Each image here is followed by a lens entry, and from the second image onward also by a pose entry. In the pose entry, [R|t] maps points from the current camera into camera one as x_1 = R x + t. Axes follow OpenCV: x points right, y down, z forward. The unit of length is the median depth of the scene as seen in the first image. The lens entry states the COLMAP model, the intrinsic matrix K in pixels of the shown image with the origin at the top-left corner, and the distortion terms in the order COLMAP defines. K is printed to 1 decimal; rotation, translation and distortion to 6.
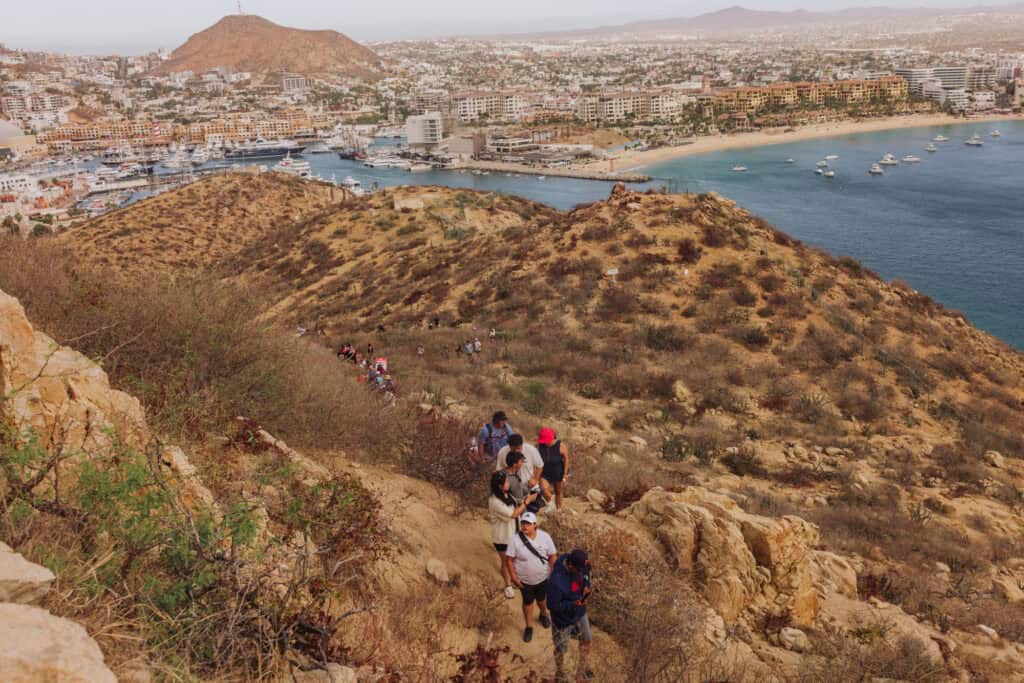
lens RADIAL K [[1084.2, 0, 512.3], [0, 1084.2, 341.1], [0, 0, 1]] dist [0.005081, 0.033654]
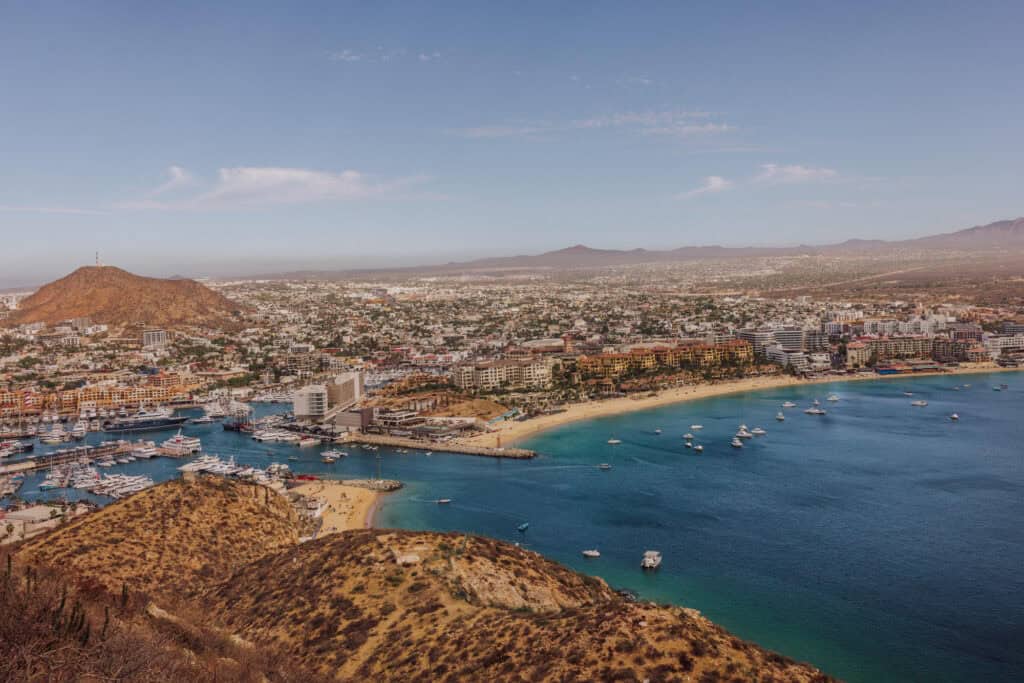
lens RADIAL K [[956.1, 0, 555.6], [0, 956.1, 339.3], [0, 0, 1]] dist [0.000717, 0.022364]
pose [[0.992241, 0.002060, 0.124310, 0.046489], [0.034644, 0.955679, -0.292365, 0.028721], [-0.119403, 0.294403, 0.948193, 0.106882]]
